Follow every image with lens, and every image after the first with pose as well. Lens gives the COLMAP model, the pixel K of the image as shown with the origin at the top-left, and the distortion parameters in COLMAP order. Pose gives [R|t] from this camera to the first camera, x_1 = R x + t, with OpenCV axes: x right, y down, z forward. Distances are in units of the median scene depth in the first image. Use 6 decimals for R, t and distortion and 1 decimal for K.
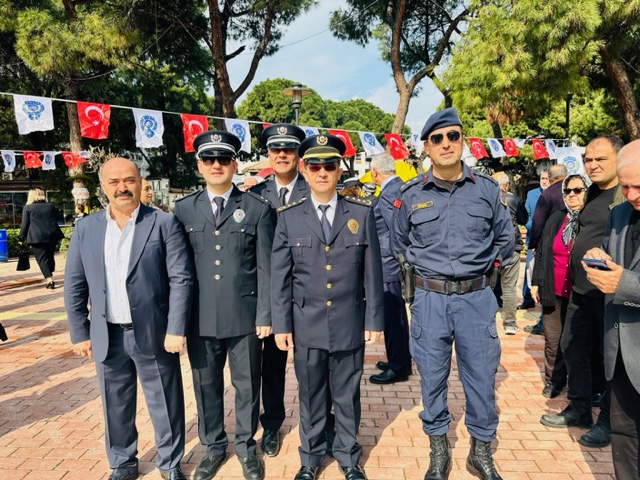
lens RADIAL K [[447.0, 0, 324.5], [0, 447.0, 240.8], [0, 0, 1]] dist [0.025175, -0.013319]
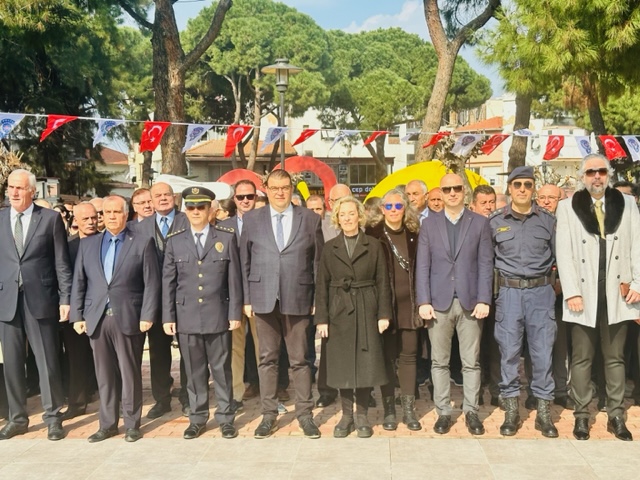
lens RADIAL K [[907.1, 0, 332.7], [0, 907.1, 239.6], [0, 0, 1]] dist [0.052154, 0.000000]
pose [[1.000000, 0.000884, 0.000282, 0.013102], [-0.000866, 0.998228, -0.059494, 0.017438], [-0.000334, 0.059493, 0.998229, -0.286273]]
